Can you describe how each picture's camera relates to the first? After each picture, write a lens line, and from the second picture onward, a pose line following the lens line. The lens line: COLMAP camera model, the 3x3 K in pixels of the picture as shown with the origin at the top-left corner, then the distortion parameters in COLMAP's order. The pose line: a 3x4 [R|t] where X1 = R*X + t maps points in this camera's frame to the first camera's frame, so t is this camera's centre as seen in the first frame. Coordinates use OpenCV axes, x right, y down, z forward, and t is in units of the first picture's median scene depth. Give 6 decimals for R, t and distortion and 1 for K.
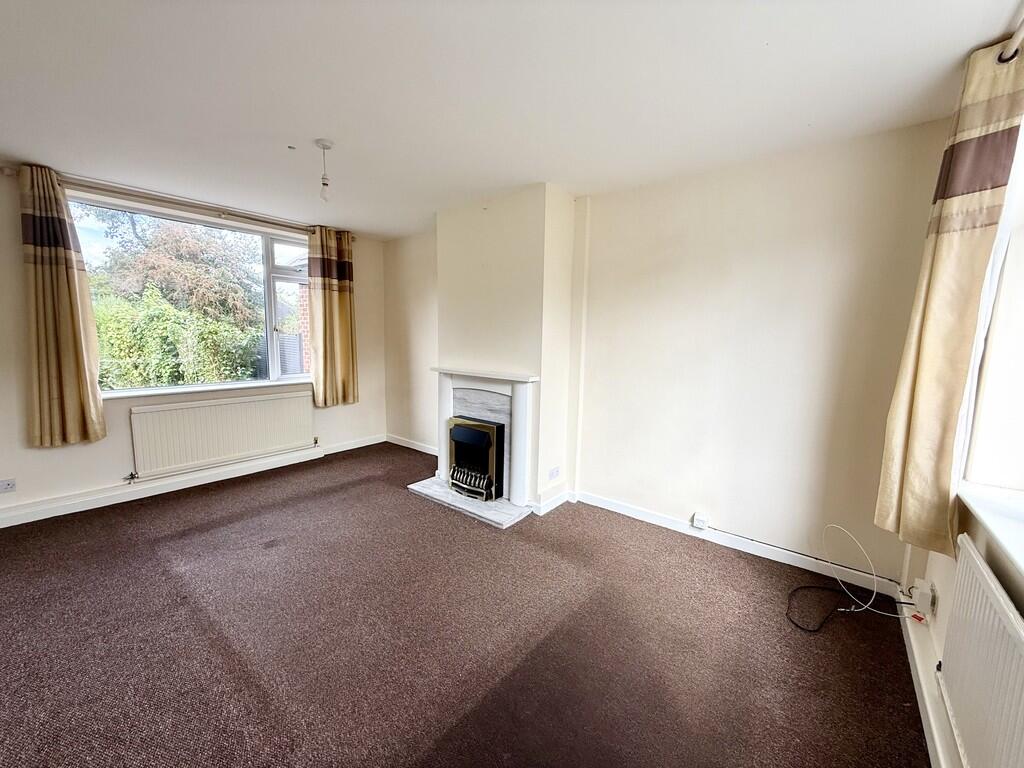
lens RADIAL K [[409.3, 0, 510.0], [0, 409.3, 386.6], [0, 0, 1]] dist [0.000029, 0.000522]
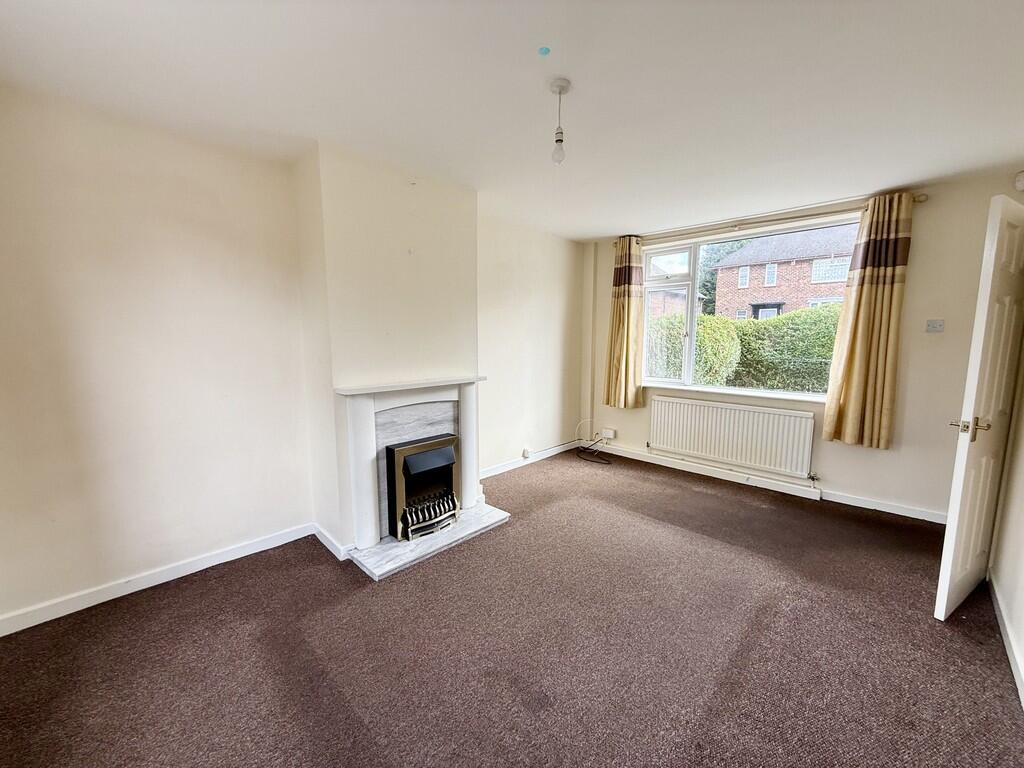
lens RADIAL K [[409.3, 0, 511.0], [0, 409.3, 379.9], [0, 0, 1]] dist [0.000029, 0.000522]
pose [[0.088693, -0.126322, 0.988016, -0.923116], [0.129416, 0.984979, 0.114316, -0.117153], [-0.987616, 0.117726, 0.103708, 0.768044]]
